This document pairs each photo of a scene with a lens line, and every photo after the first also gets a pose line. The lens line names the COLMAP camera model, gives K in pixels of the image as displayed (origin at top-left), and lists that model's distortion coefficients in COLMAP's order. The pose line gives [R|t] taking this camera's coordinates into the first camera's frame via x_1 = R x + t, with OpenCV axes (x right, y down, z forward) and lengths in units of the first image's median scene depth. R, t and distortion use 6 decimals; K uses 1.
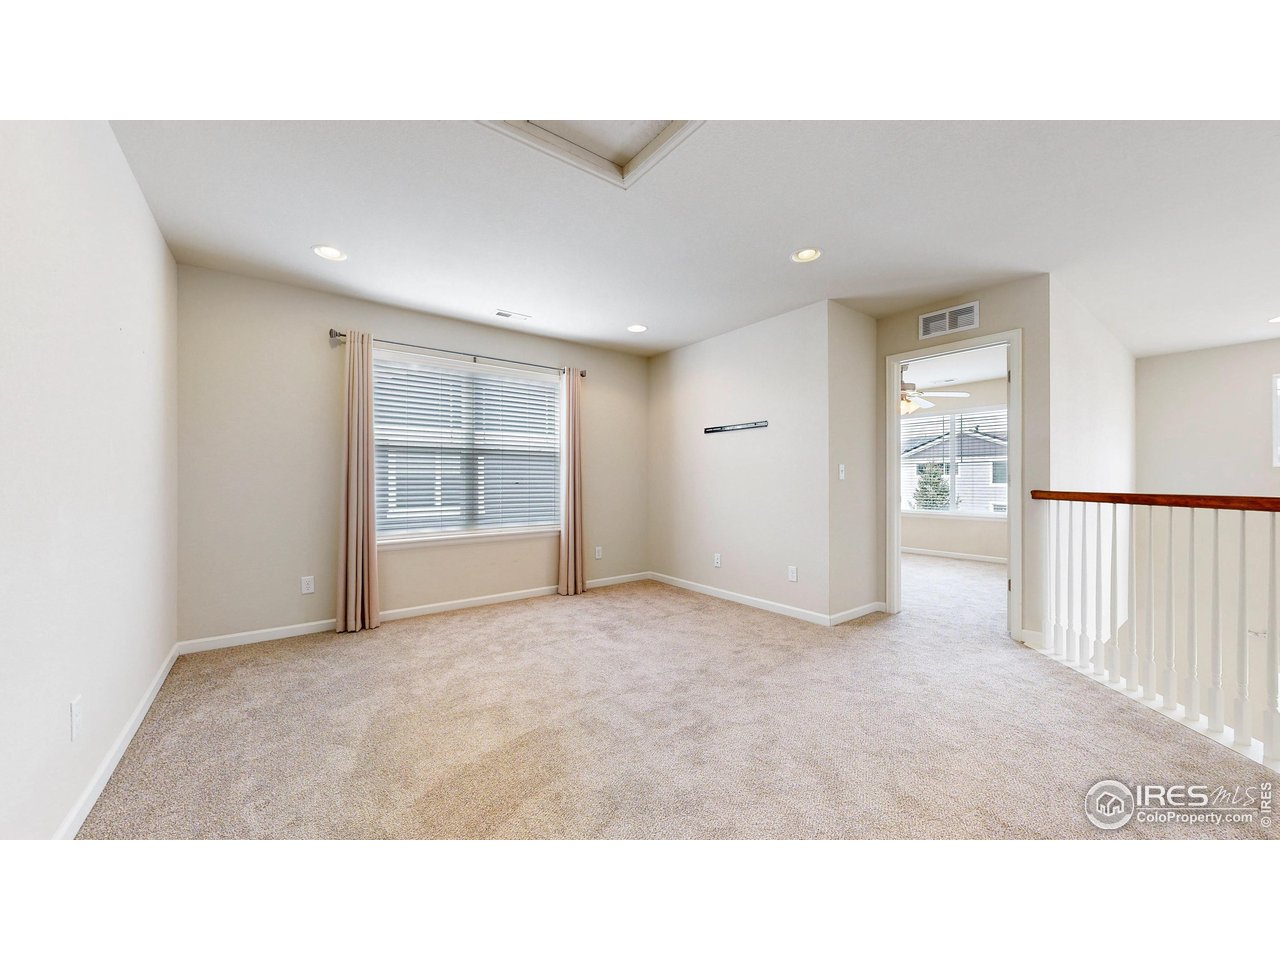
lens RADIAL K [[470.2, 0, 639.5], [0, 470.2, 481.0], [0, 0, 1]] dist [-0.000226, -0.000022]
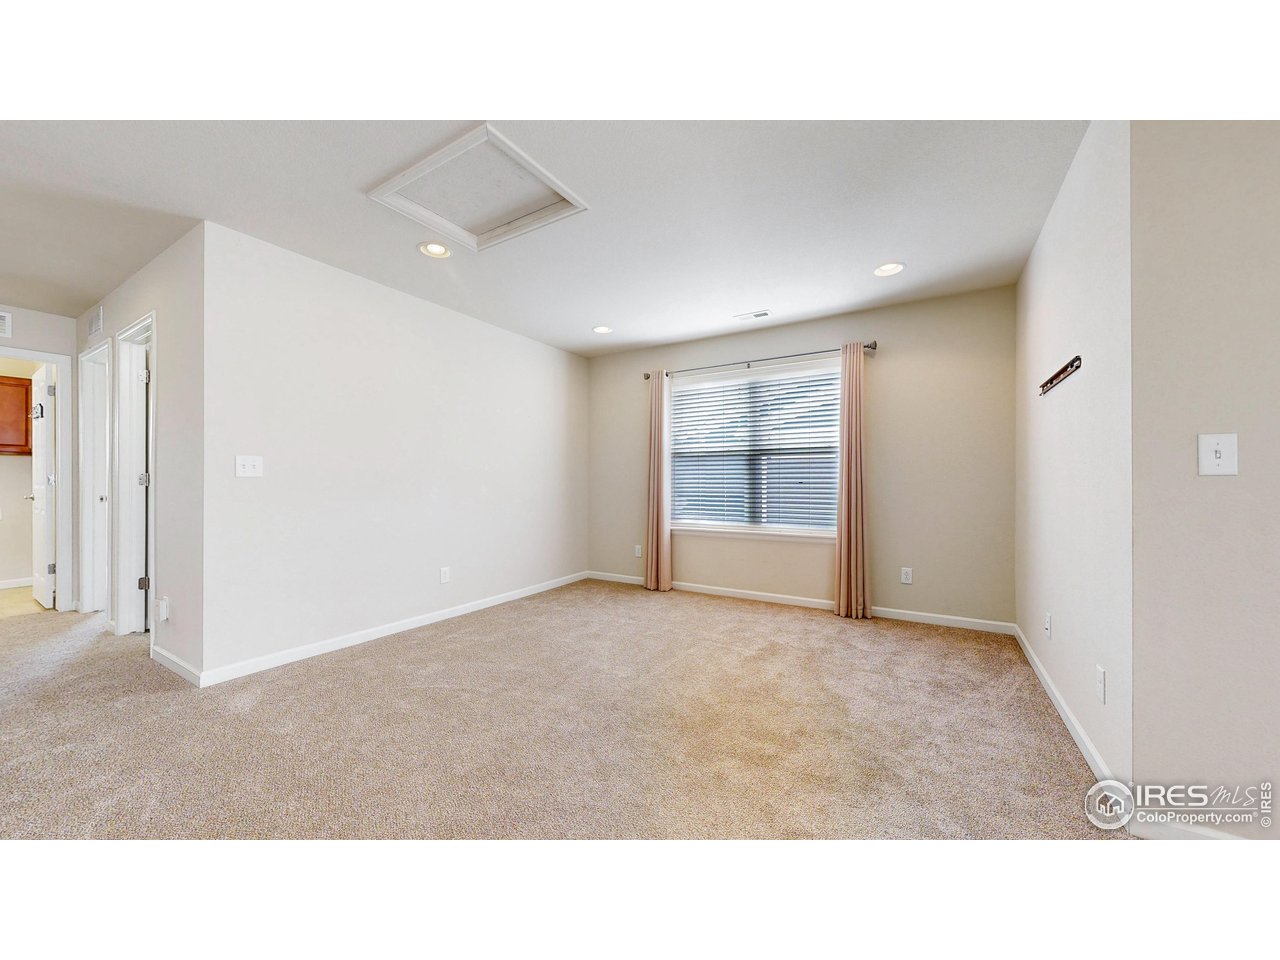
lens RADIAL K [[470.2, 0, 638.7], [0, 470.2, 481.2], [0, 0, 1]] dist [-0.000226, -0.000022]
pose [[0.358732, 0.000180, -0.933440, 2.444898], [0.000714, 1.000000, 0.000468, 0.004285], [0.933440, -0.000835, 0.358732, 1.743500]]
